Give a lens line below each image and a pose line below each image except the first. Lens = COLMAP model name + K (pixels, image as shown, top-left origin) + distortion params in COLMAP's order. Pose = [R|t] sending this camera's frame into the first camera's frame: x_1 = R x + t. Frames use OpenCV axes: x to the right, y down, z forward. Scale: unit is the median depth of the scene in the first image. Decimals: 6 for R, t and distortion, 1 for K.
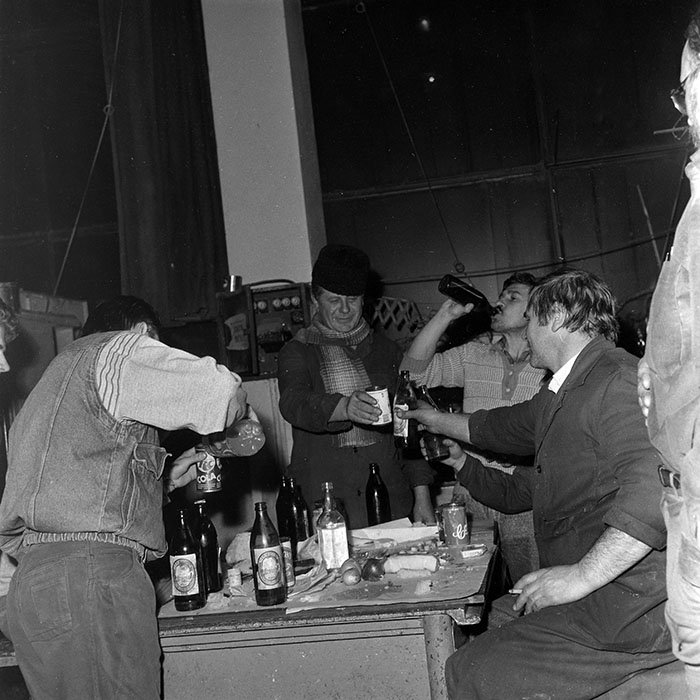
lens RADIAL K [[1040.4, 0, 350.0], [0, 1040.4, 350.0], [0, 0, 1]] dist [0.104038, -0.008613]
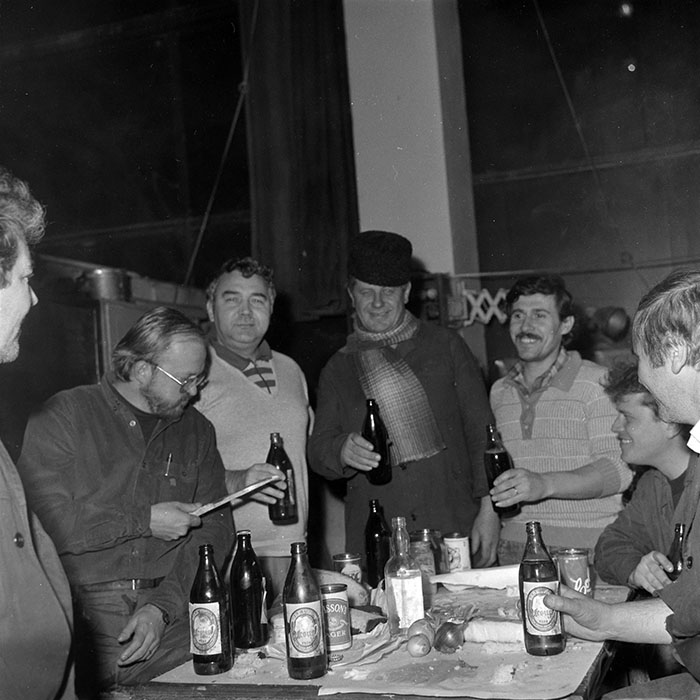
lens RADIAL K [[1040.4, 0, 350.0], [0, 1040.4, 350.0], [0, 0, 1]] dist [0.104038, -0.008613]
pose [[0.983324, 0.023305, -0.180362, 0.086620], [-0.023160, 0.999728, 0.002913, 0.000047], [0.180381, 0.001313, 0.983596, 0.239685]]
